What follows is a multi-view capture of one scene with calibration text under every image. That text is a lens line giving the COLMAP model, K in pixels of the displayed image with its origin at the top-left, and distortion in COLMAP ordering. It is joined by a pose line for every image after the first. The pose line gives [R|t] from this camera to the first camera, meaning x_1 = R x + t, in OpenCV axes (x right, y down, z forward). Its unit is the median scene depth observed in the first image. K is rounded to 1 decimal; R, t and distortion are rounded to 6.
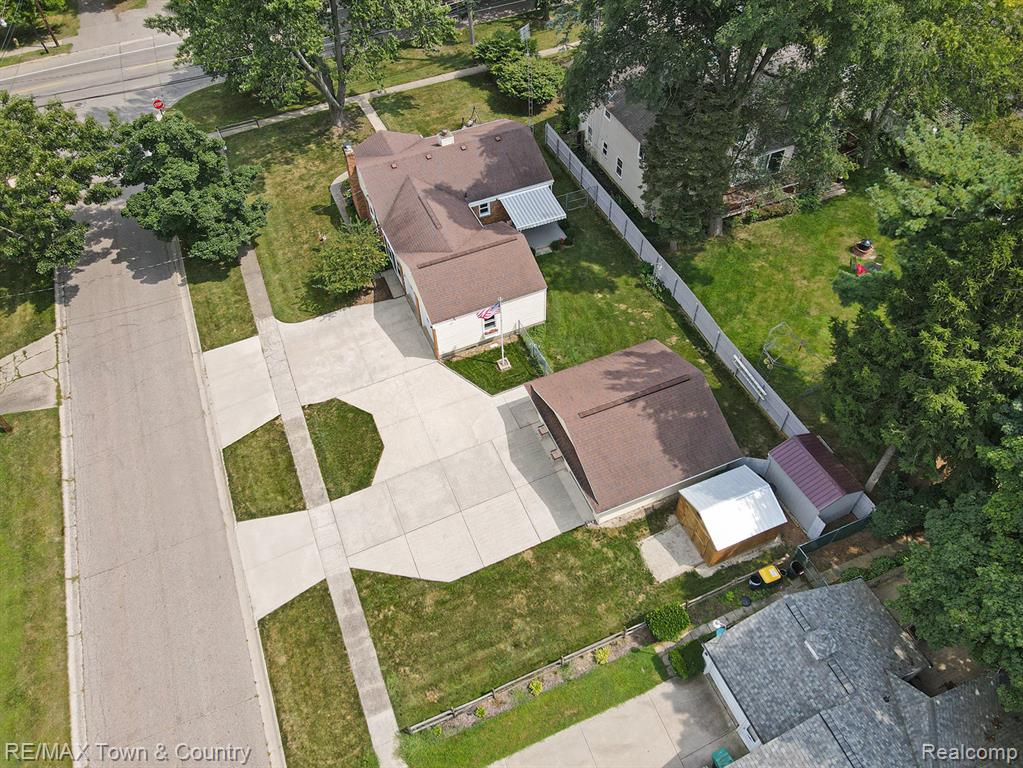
lens RADIAL K [[752.7, 0, 512.6], [0, 752.7, 377.9], [0, 0, 1]] dist [-0.009690, 0.041488]
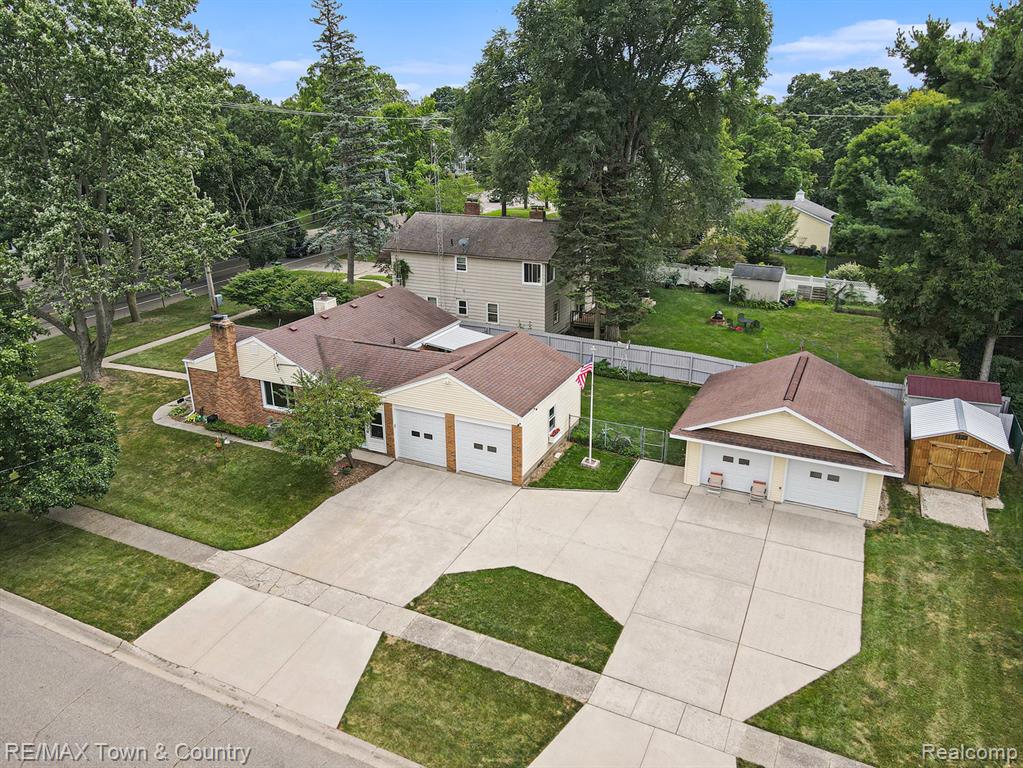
lens RADIAL K [[752.7, 0, 512.6], [0, 752.7, 377.9], [0, 0, 1]] dist [-0.009690, 0.041488]
pose [[0.747436, -0.204570, 0.632053, -0.548323], [0.500422, 0.799126, -0.333130, 0.130694], [-0.436941, 0.565287, 0.699667, 0.474672]]
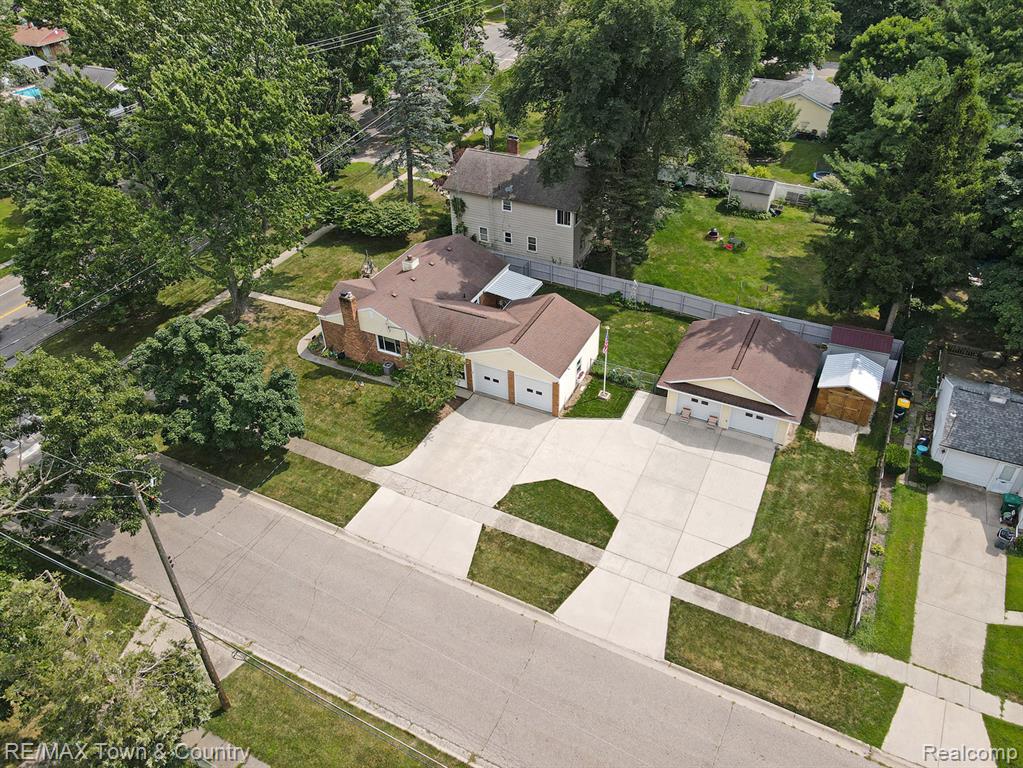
lens RADIAL K [[752.7, 0, 512.6], [0, 752.7, 377.9], [0, 0, 1]] dist [-0.009690, 0.041488]
pose [[0.761342, -0.384231, 0.522230, -0.717693], [0.500250, 0.860524, -0.096167, -0.000723], [-0.412441, 0.334462, 0.847365, 0.098683]]
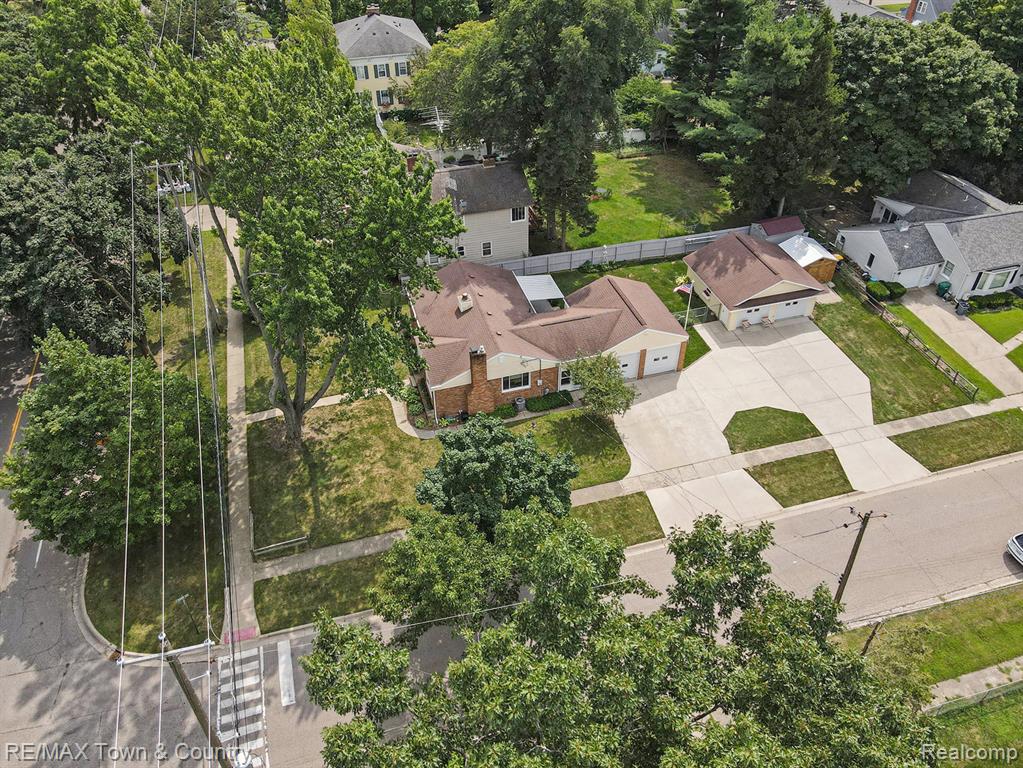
lens RADIAL K [[752.7, 0, 512.6], [0, 752.7, 377.9], [0, 0, 1]] dist [-0.009690, 0.041488]
pose [[0.113231, -0.616246, 0.779371, -1.140915], [0.761249, 0.557898, 0.330529, -0.659115], [-0.638497, 0.555869, 0.532288, 0.550719]]
